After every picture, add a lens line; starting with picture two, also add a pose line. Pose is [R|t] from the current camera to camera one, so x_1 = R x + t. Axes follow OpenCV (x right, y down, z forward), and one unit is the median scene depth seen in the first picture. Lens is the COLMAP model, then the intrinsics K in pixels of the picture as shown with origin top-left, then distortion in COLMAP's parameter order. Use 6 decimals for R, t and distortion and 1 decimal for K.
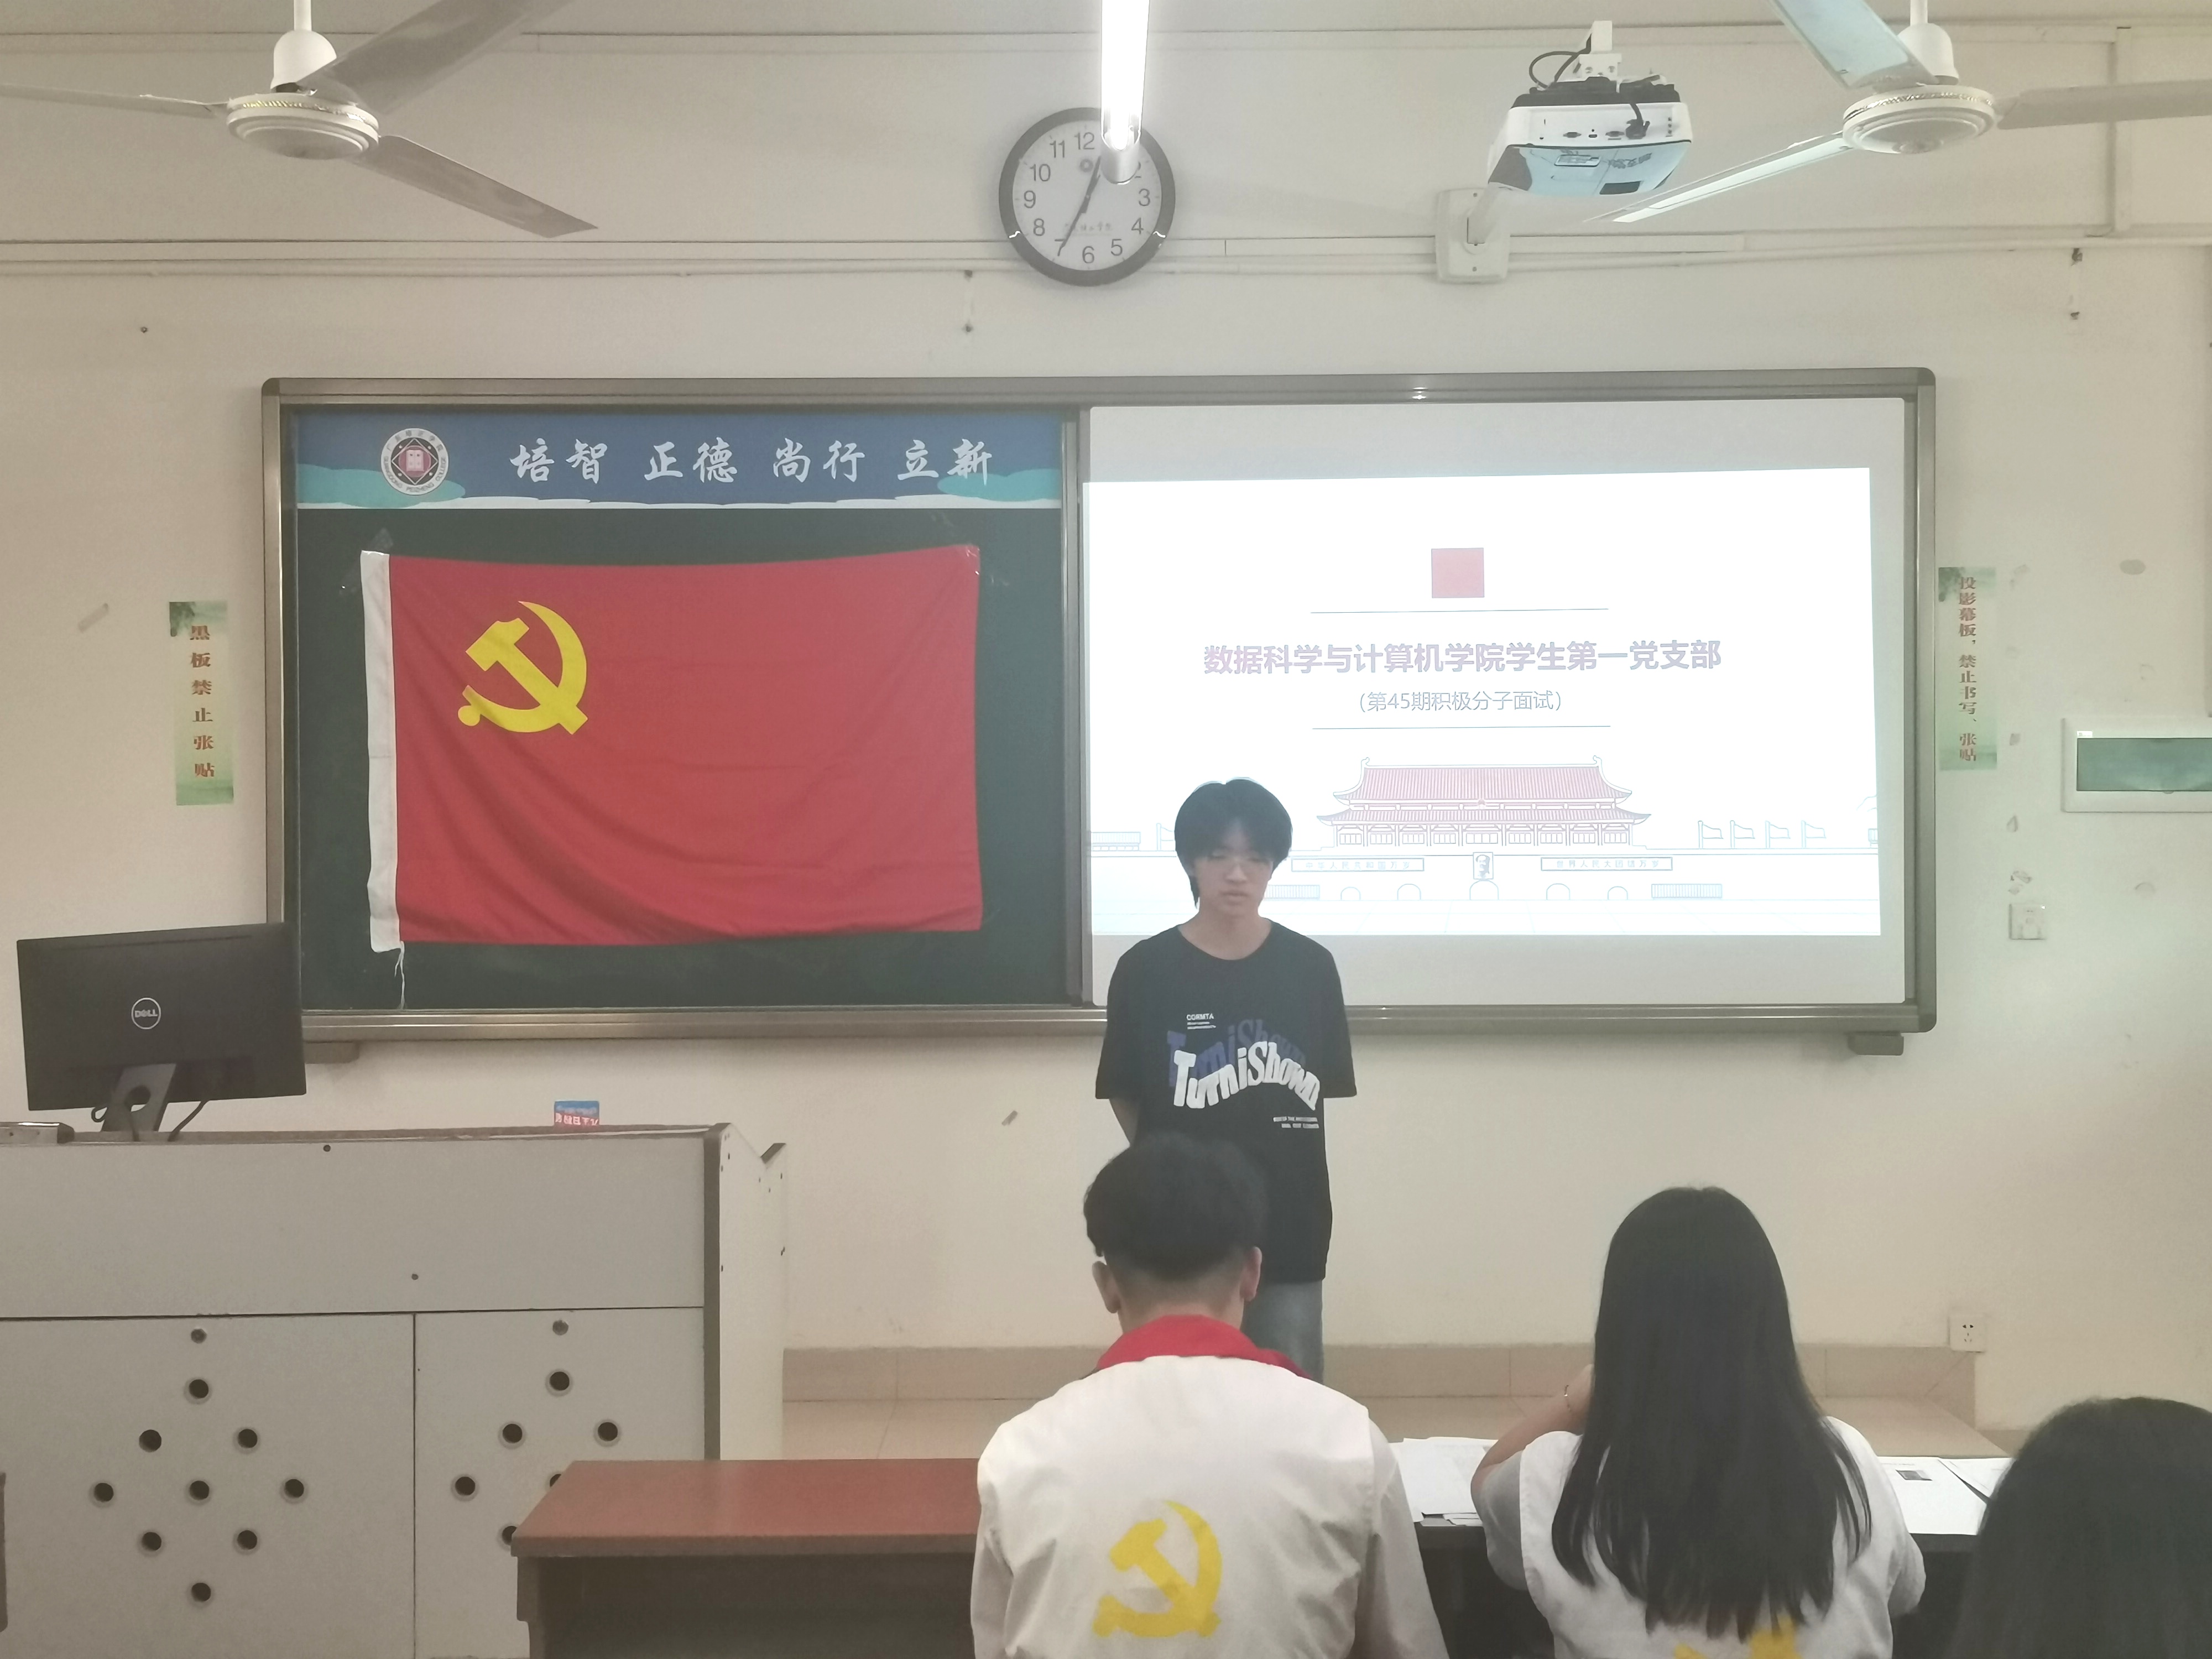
lens RADIAL K [[2240.9, 0, 982.5], [0, 2240.9, 864.6], [0, 0, 1]] dist [0.094043, -0.098469]
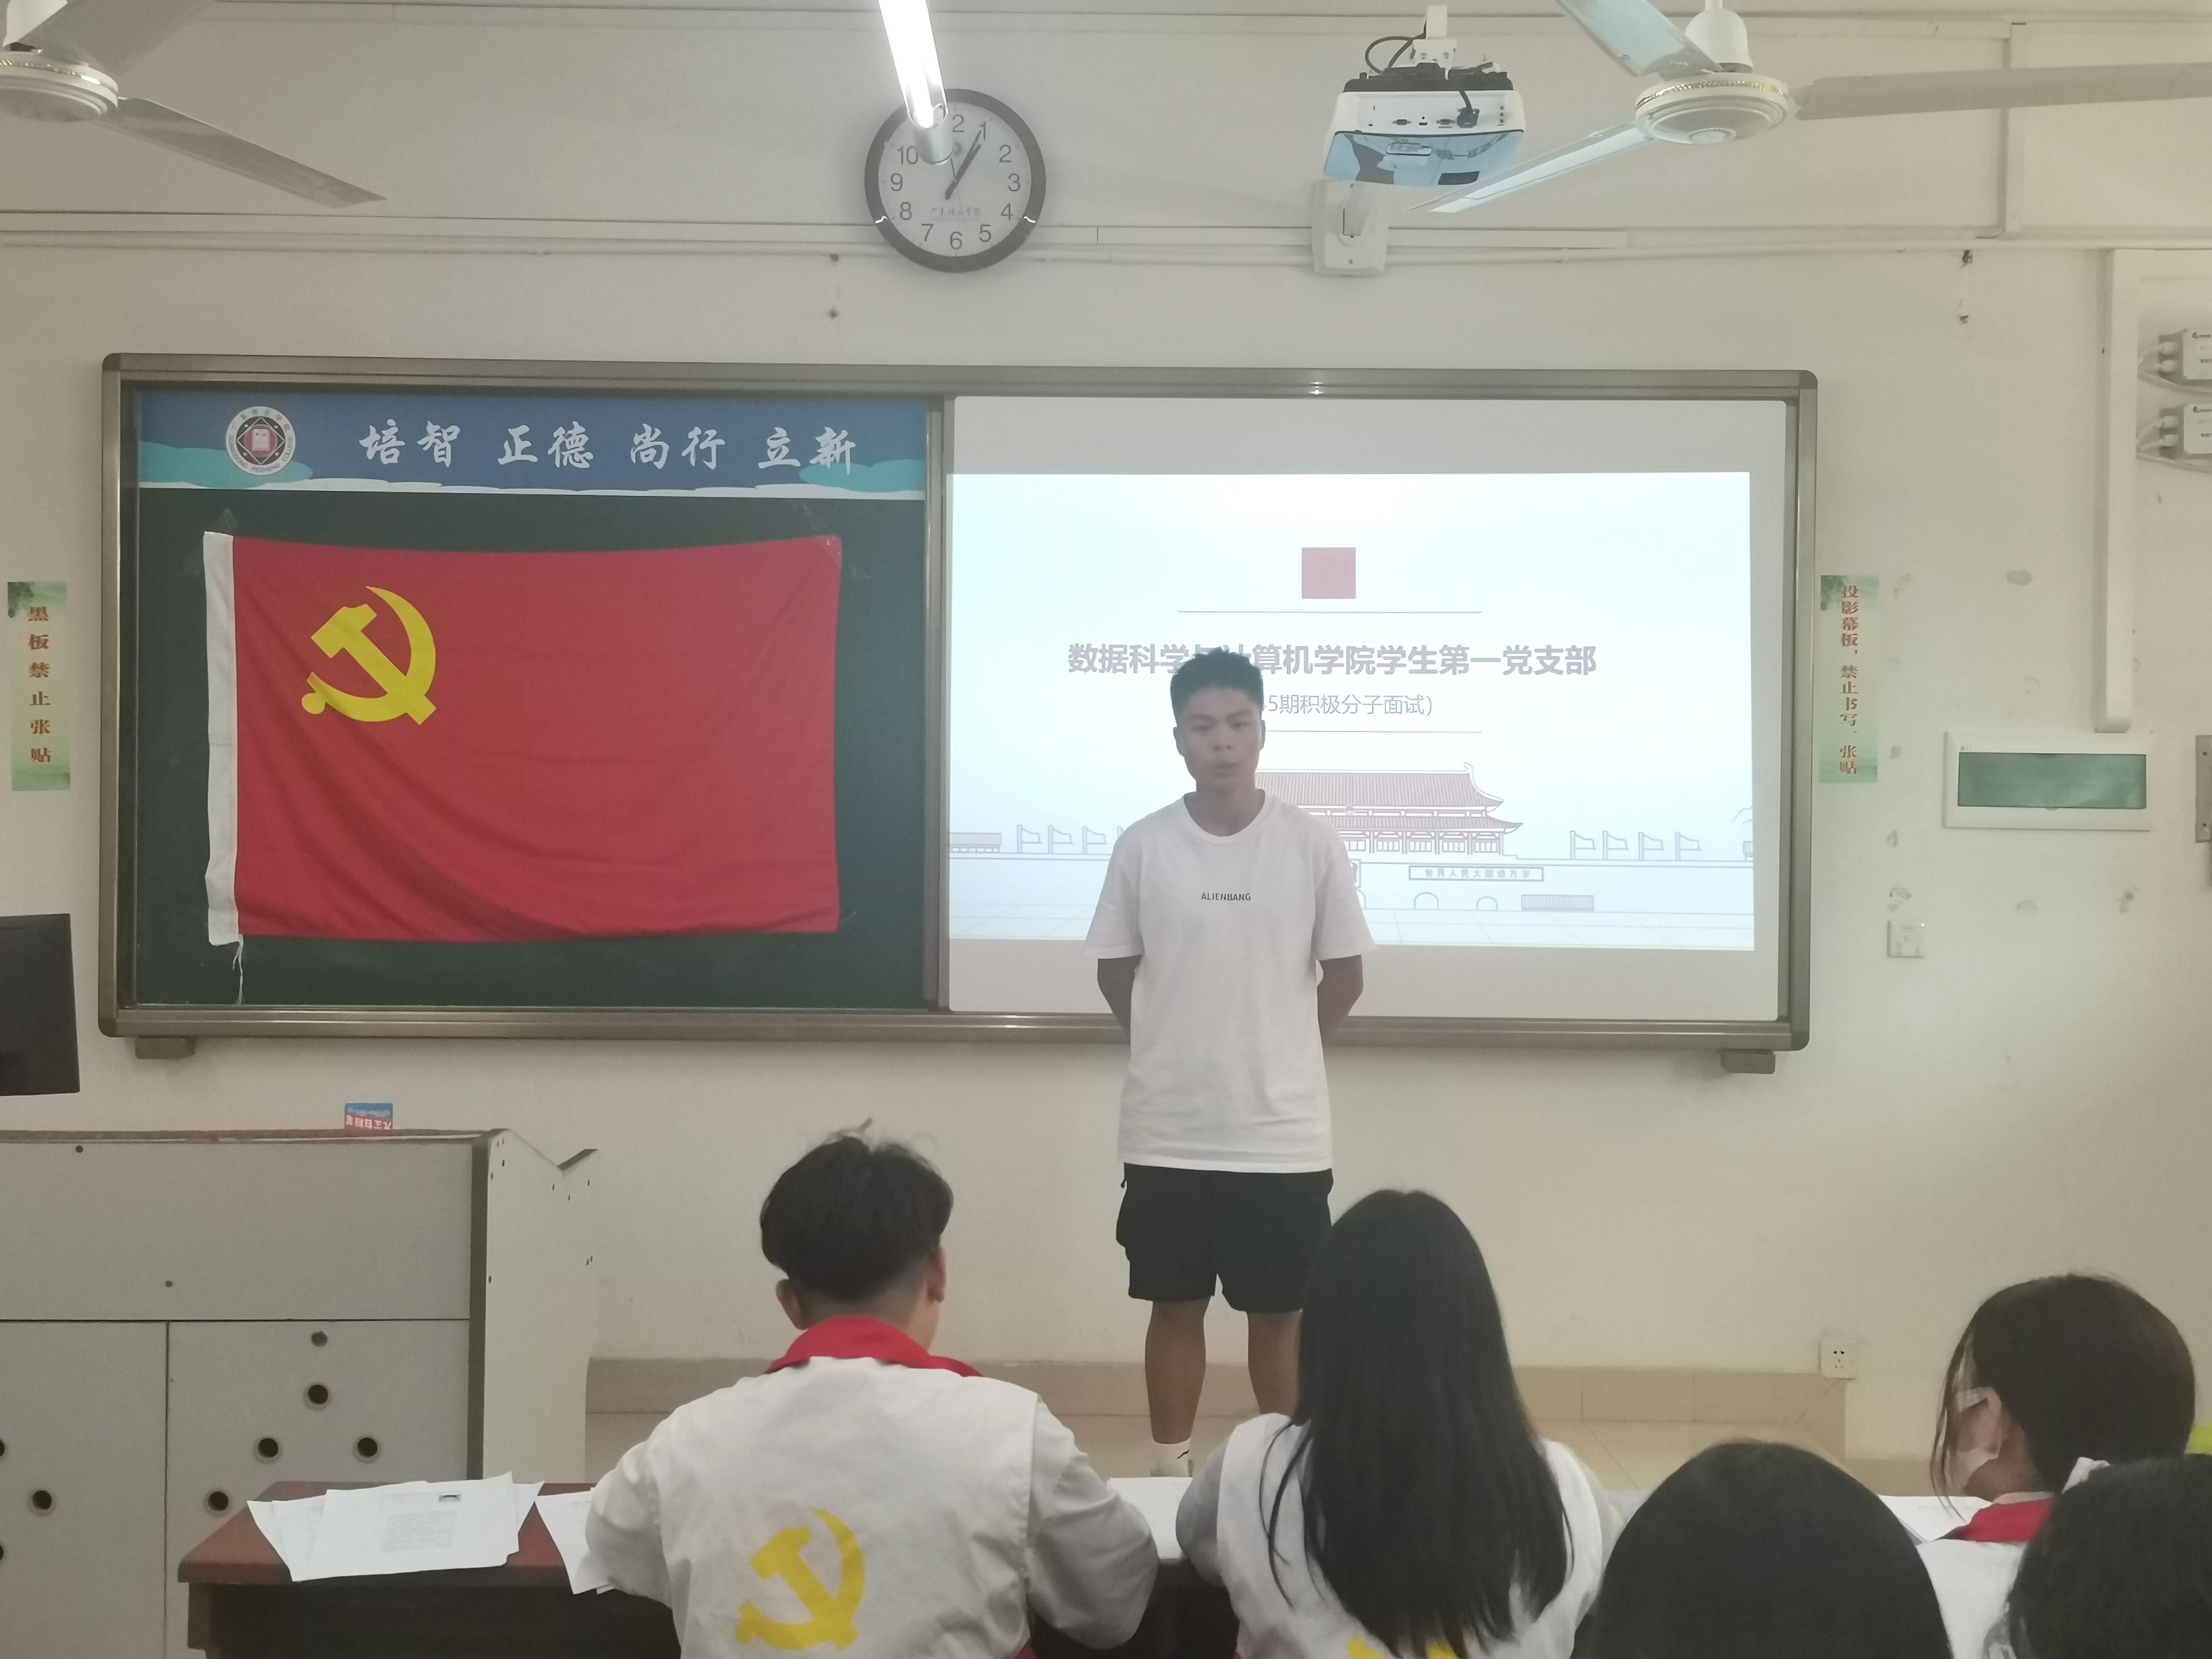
lens RADIAL K [[2240.4, 0, 1011.7], [0, 2240.4, 868.9], [0, 0, 1]] dist [0.102362, -0.150282]
pose [[0.999885, 0.015108, -0.001498, 0.076538], [-0.015102, 0.999879, 0.003635, -0.002633], [0.001553, -0.003612, 0.999992, 0.023503]]
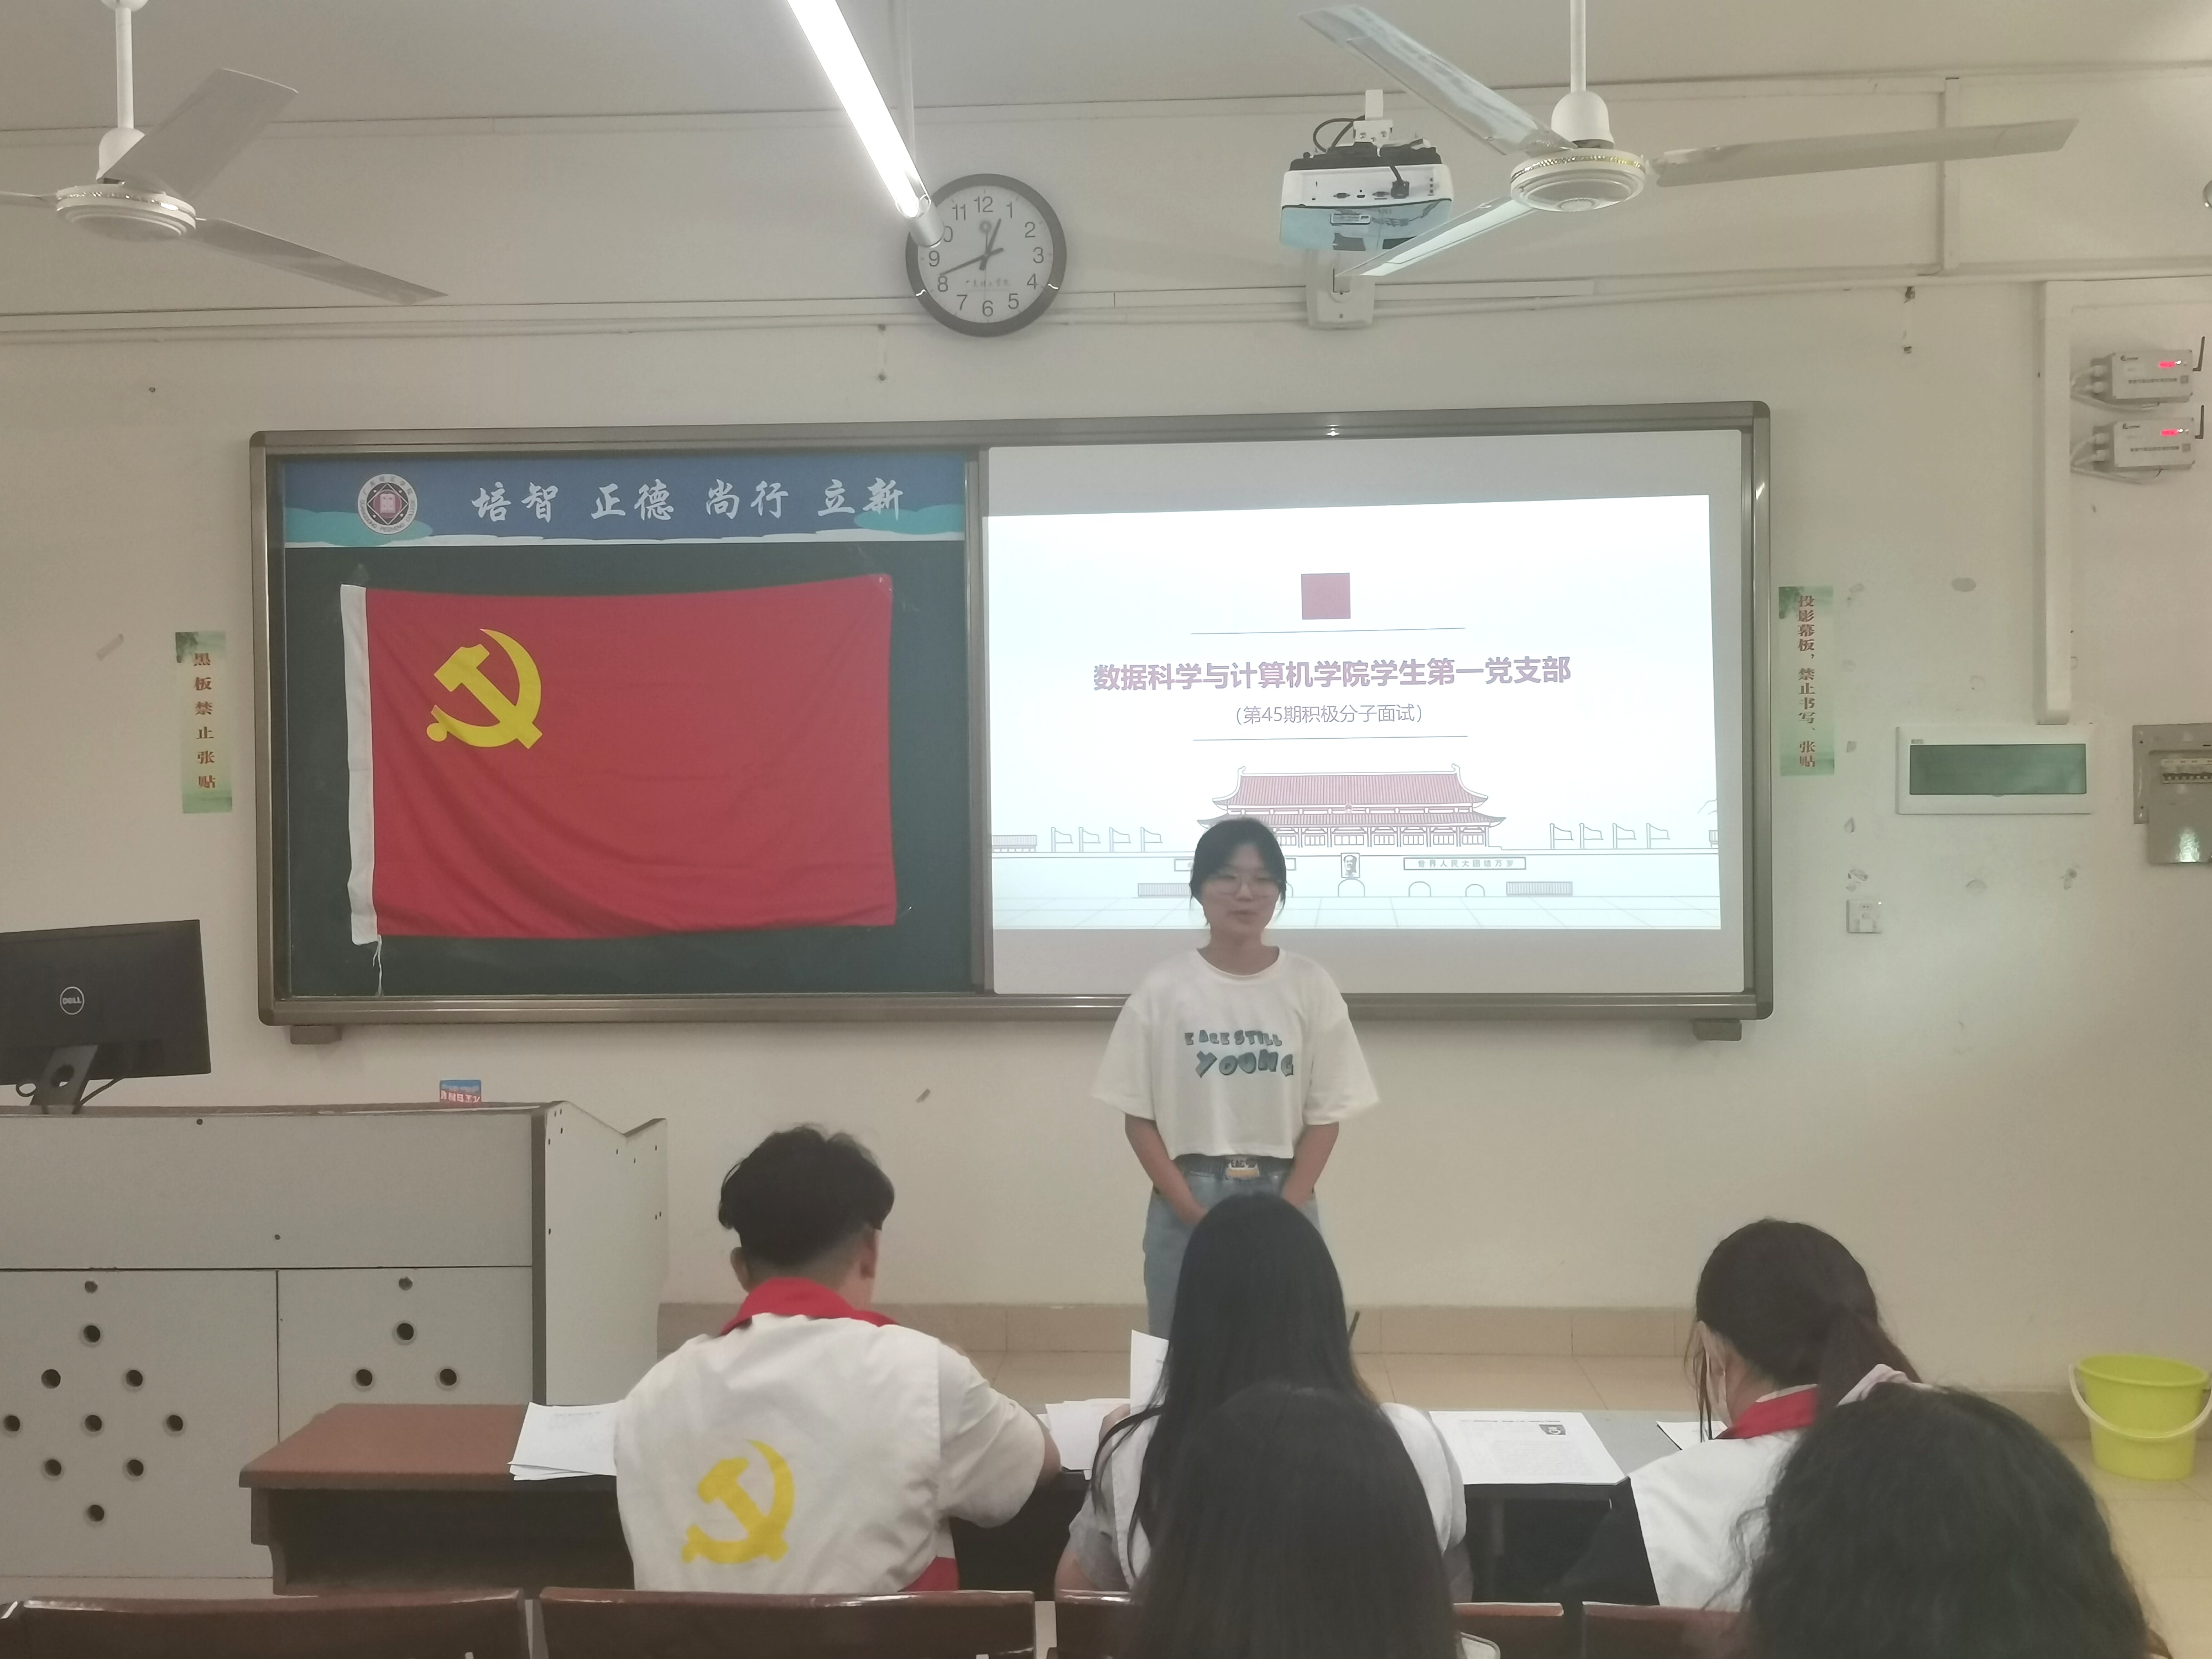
lens RADIAL K [[2047.6, 0, 1056.5], [0, 2047.6, 875.7], [0, 0, 1]] dist [0.094123, -0.115227]
pose [[0.998005, -0.001496, -0.063115, 0.142924], [0.002112, 0.999951, 0.009683, -0.004295], [0.063097, -0.009797, 0.997959, -0.000601]]
